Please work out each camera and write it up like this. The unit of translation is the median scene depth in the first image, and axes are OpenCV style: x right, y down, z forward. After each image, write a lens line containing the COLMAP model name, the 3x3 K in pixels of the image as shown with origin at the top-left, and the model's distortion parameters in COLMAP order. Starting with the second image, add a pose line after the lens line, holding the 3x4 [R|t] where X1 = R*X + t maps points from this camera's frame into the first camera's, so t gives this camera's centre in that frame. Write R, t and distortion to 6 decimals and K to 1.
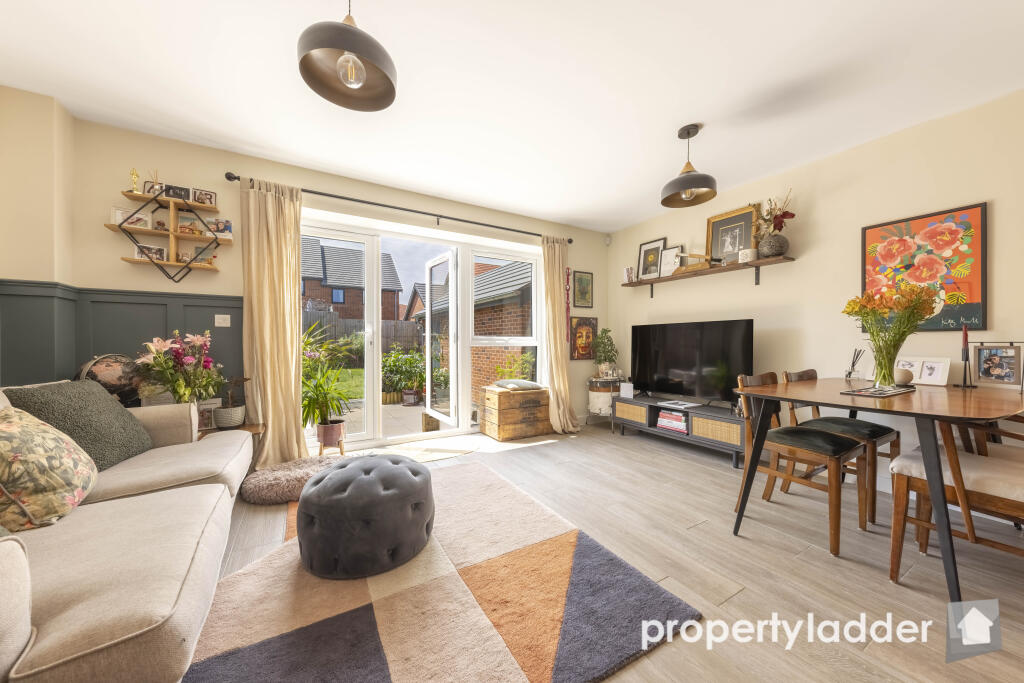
lens RADIAL K [[356.8, 0, 512.0], [0, 356.8, 341.5], [0, 0, 1]] dist [0.000005, -0.000127]
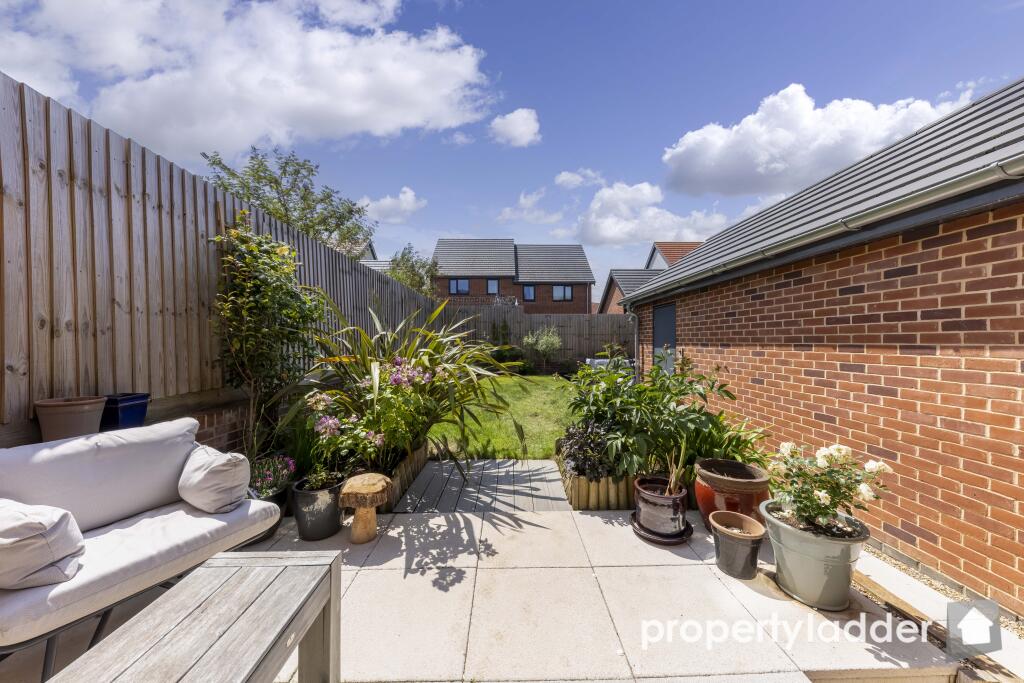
lens RADIAL K [[356.8, 0, 512.0], [0, 356.8, 341.5], [0, 0, 1]] dist [0.000005, -0.000127]
pose [[0.869411, 0.001231, -0.494089, -0.075958], [0.000169, 0.999996, 0.002790, -0.000585], [0.494090, -0.002509, 0.869407, 0.203579]]
